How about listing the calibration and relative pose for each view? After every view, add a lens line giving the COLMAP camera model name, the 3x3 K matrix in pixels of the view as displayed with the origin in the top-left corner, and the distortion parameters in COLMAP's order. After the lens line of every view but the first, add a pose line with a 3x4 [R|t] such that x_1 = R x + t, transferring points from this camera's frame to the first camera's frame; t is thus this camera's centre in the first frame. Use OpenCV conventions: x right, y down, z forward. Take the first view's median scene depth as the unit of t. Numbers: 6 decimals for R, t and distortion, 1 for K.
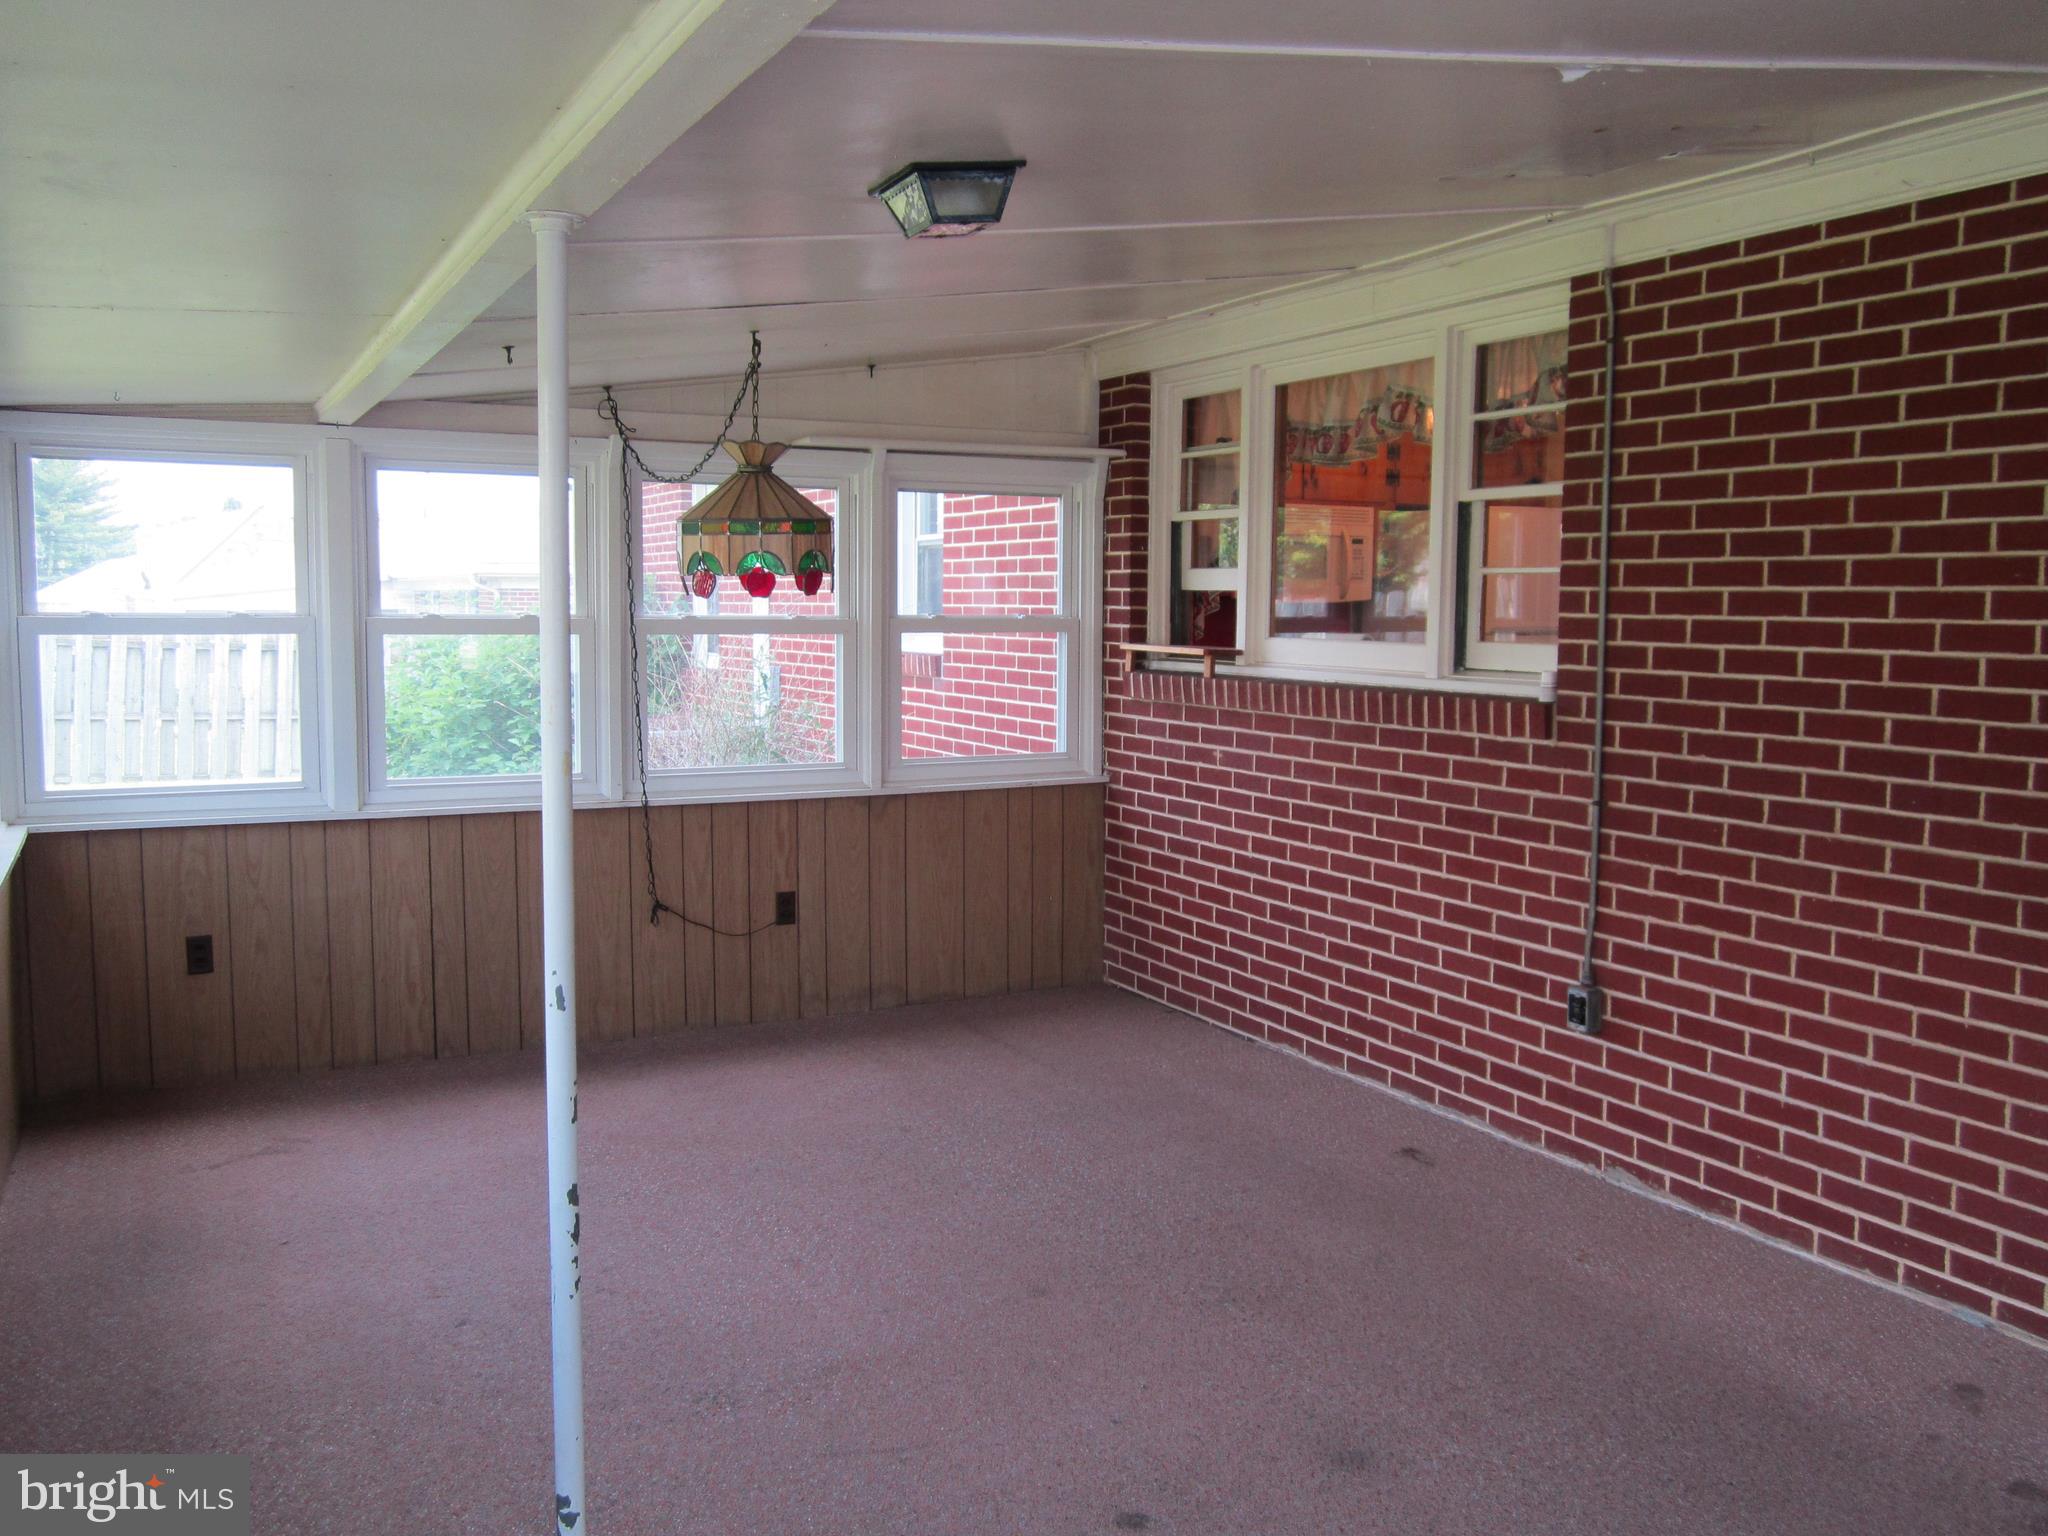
lens RADIAL K [[1693.2, 0, 1039.7], [0, 1693.2, 764.6], [0, 0, 1]] dist [-0.070218, 0.032023]
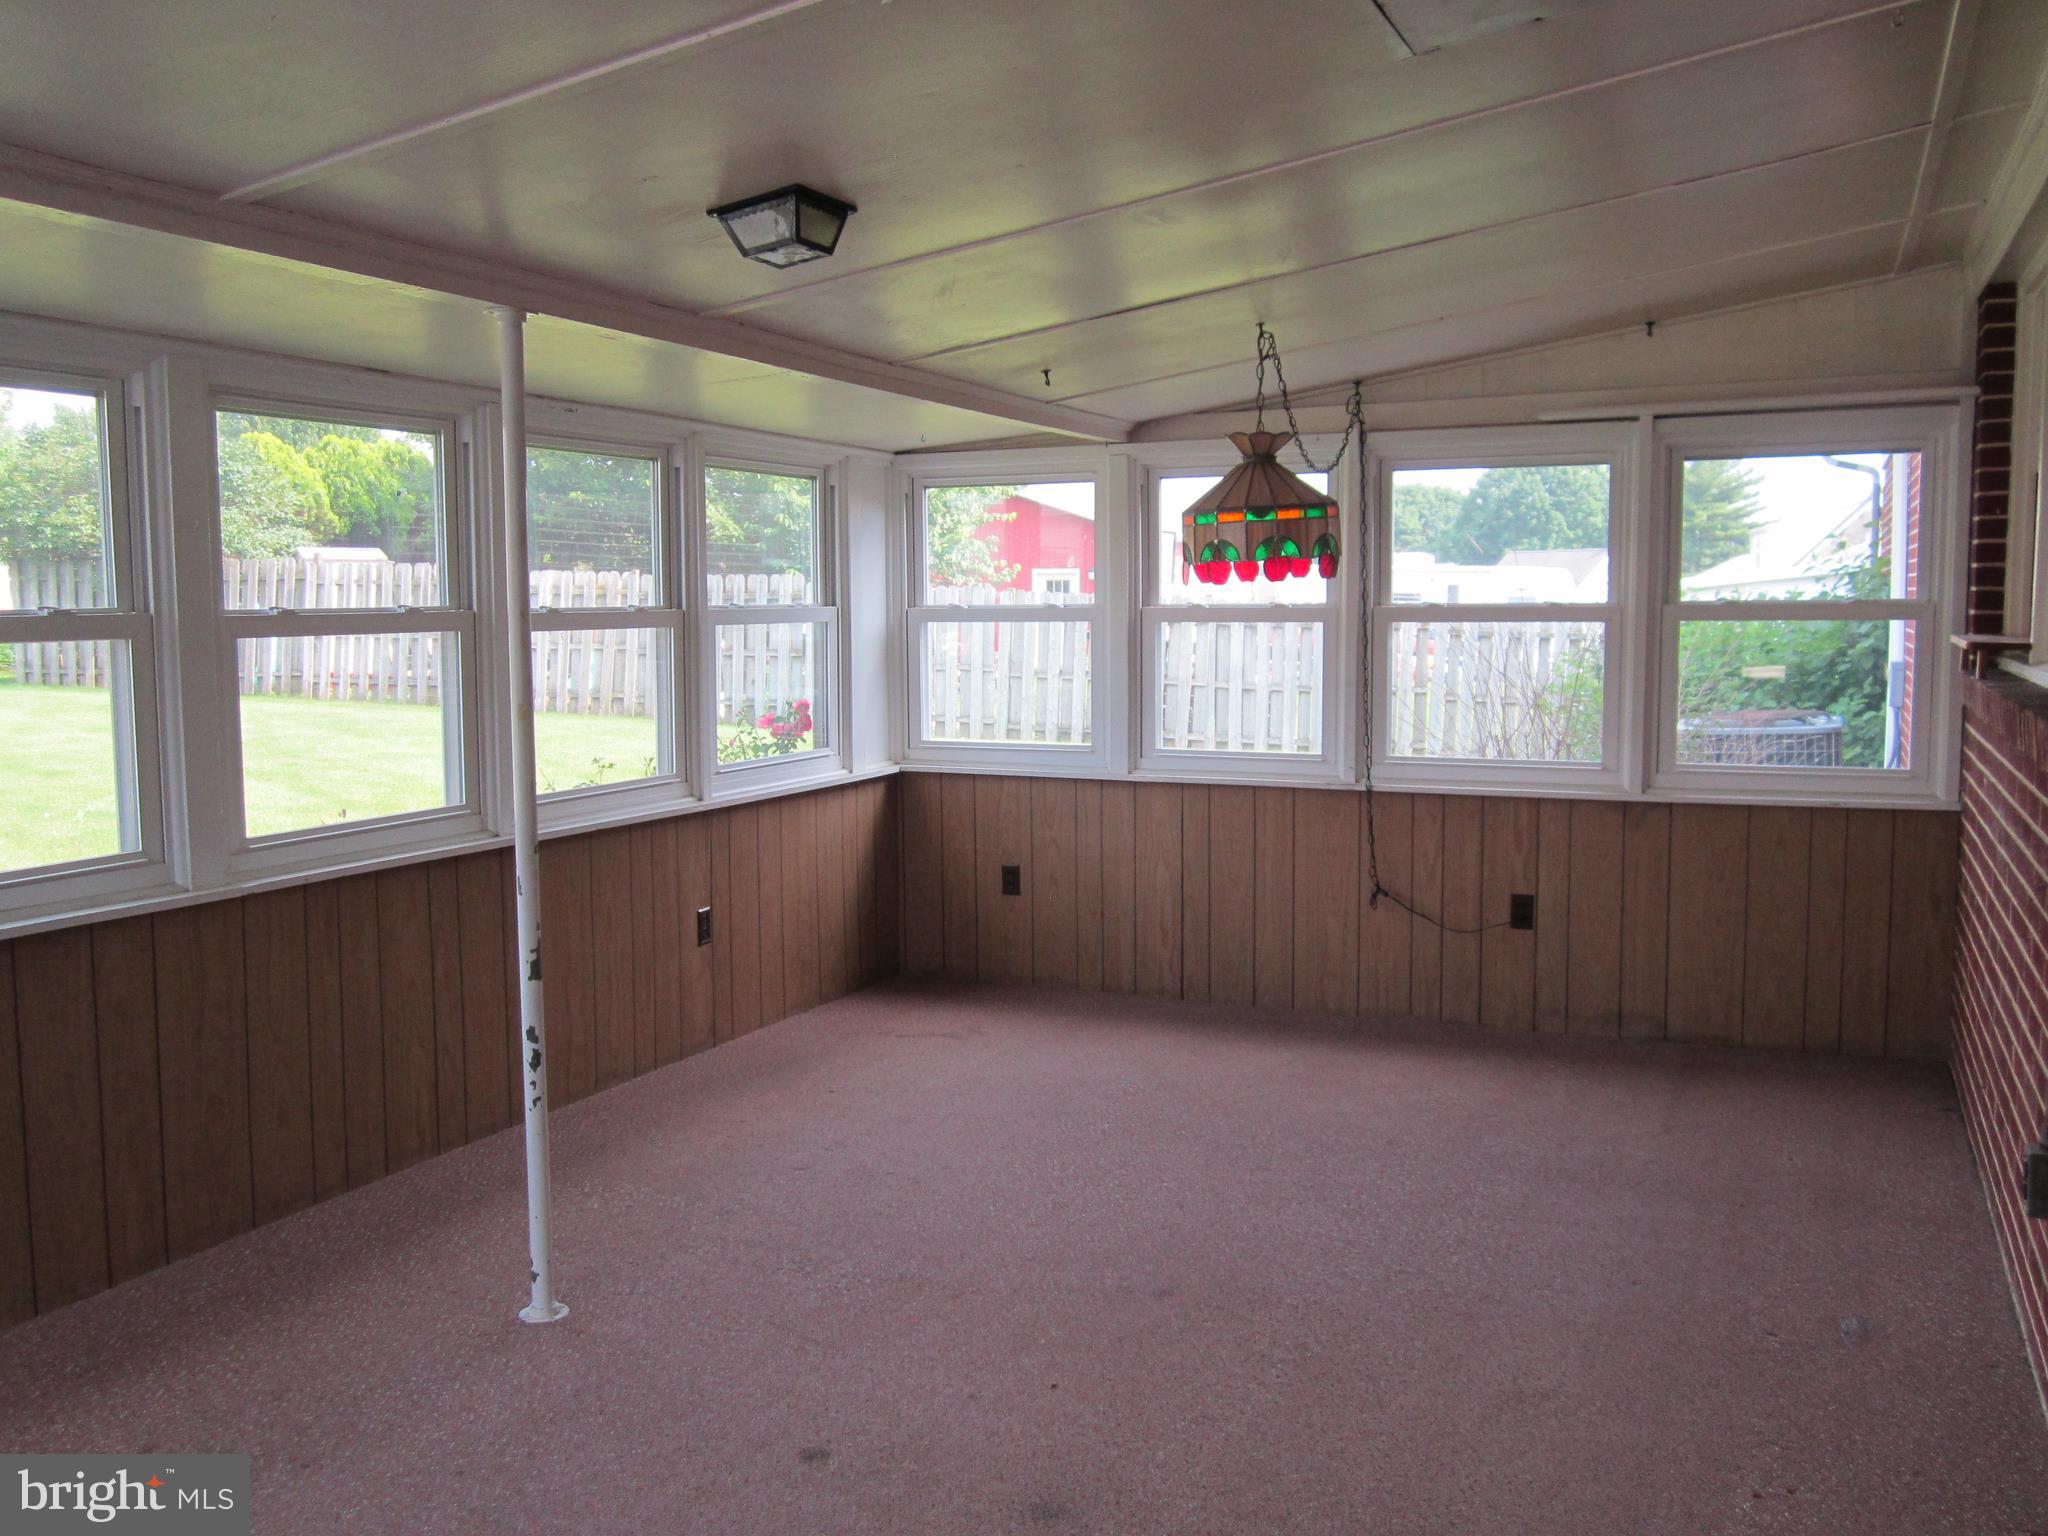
lens RADIAL K [[1693.2, 0, 1026.4], [0, 1693.2, 774.4], [0, 0, 1]] dist [-0.070218, 0.032023]
pose [[0.599656, 0.066975, -0.797451, 0.525779], [-0.059056, 0.997478, 0.039366, -0.015238], [0.798076, 0.023489, 0.602099, 0.253697]]
